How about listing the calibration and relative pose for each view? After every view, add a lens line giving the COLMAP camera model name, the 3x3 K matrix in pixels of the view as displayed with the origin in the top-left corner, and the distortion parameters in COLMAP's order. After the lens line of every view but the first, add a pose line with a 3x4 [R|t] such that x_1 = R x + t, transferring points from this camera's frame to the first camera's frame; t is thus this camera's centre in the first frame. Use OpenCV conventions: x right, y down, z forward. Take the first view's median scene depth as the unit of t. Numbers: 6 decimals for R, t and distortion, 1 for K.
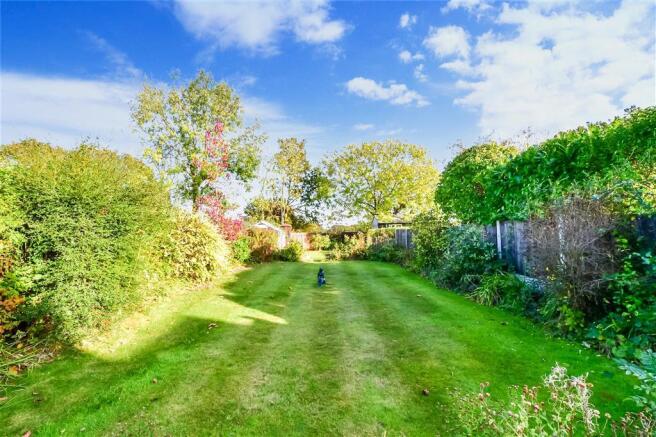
lens RADIAL K [[284.8, 0, 321.3], [0, 284.8, 217.2], [0, 0, 1]] dist [-0.005194, -0.000138]
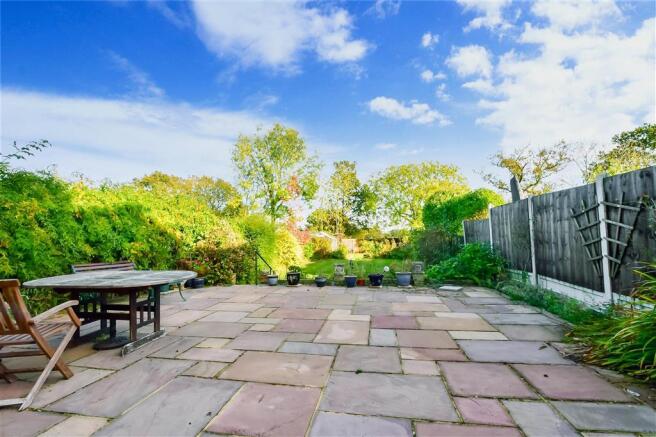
lens RADIAL K [[284.8, 0, 329.4], [0, 284.8, 221.2], [0, 0, 1]] dist [-0.005194, -0.000138]
pose [[0.983768, -0.014927, -0.178824, 0.060827], [0.014670, 0.999889, -0.002761, -0.023140], [0.178845, 0.000093, 0.983877, -0.268593]]
